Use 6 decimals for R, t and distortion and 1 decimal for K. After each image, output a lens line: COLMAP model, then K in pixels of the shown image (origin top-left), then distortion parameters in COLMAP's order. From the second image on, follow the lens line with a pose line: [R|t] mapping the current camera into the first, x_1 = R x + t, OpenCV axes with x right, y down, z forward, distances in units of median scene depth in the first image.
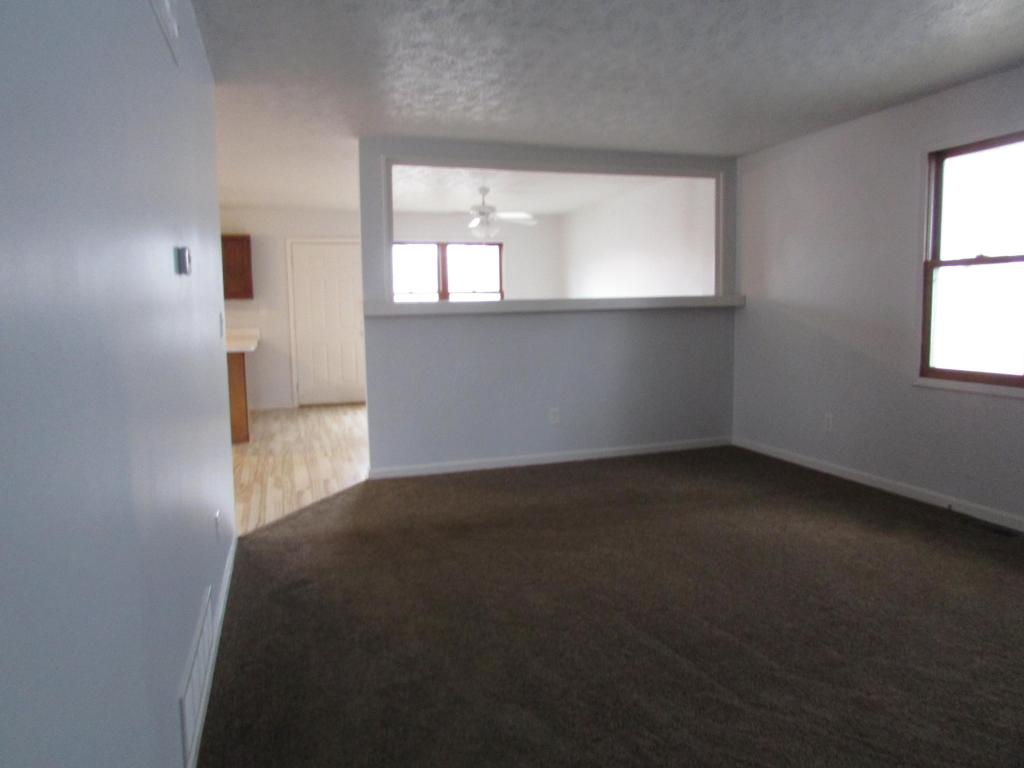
lens RADIAL K [[717.0, 0, 512.0], [0, 717.0, 384.0], [0, 0, 1]] dist [0.044487, 0.001078]
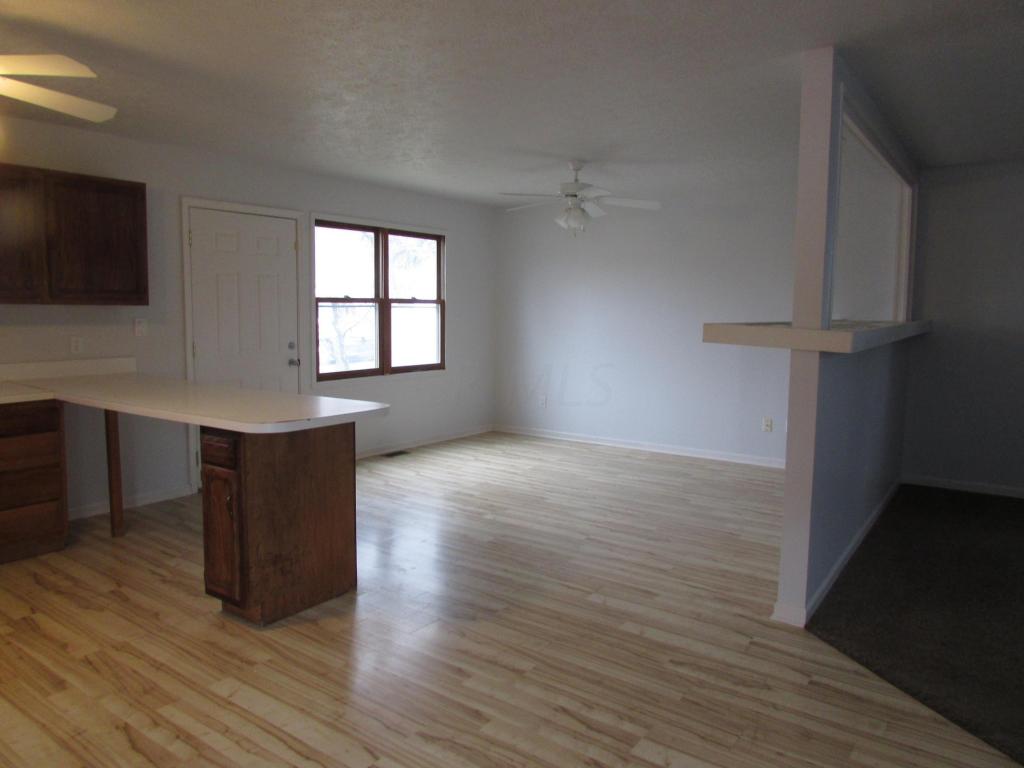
lens RADIAL K [[726.9, 0, 512.0], [0, 726.9, 384.0], [0, 0, 1]] dist [-0.043131, 0.005951]
pose [[0.792838, -0.042148, 0.607974, -0.531030], [0.046264, 0.998889, 0.008917, -0.058389], [-0.607674, 0.021058, 0.793907, 0.465595]]
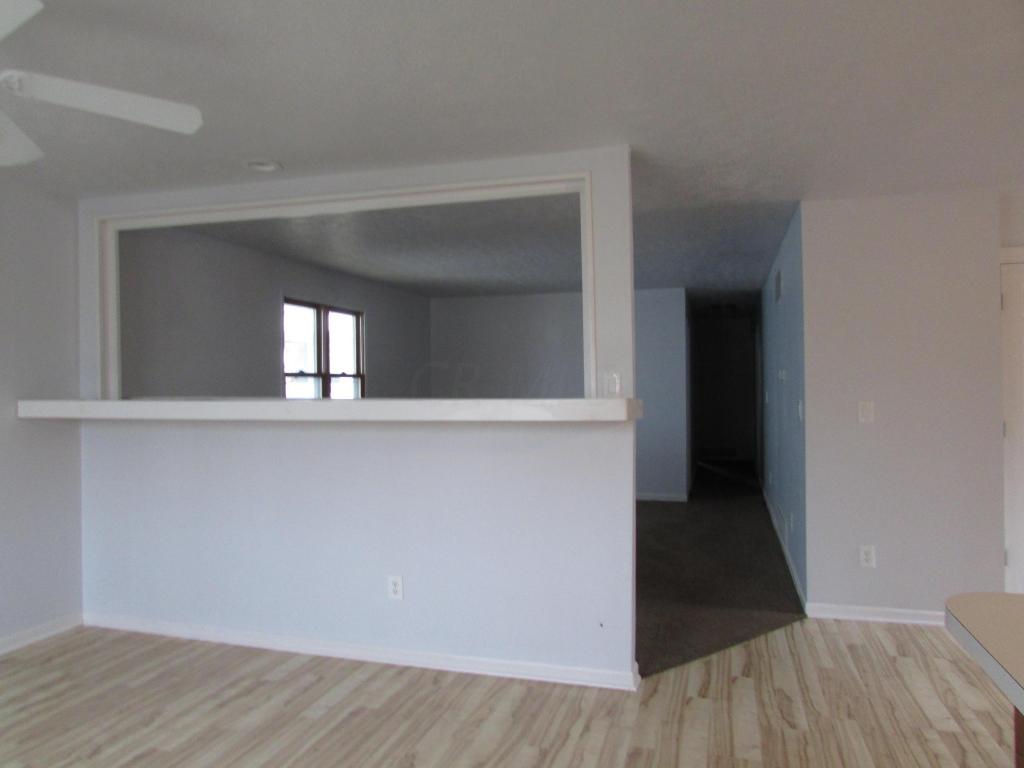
lens RADIAL K [[726.9, 0, 512.0], [0, 726.9, 384.0], [0, 0, 1]] dist [-0.043131, 0.005951]
pose [[-0.828290, 0.032389, 0.559363, -0.328411], [0.095295, 0.991926, 0.083676, -0.124993], [-0.552136, 0.122613, -0.824689, 1.086662]]
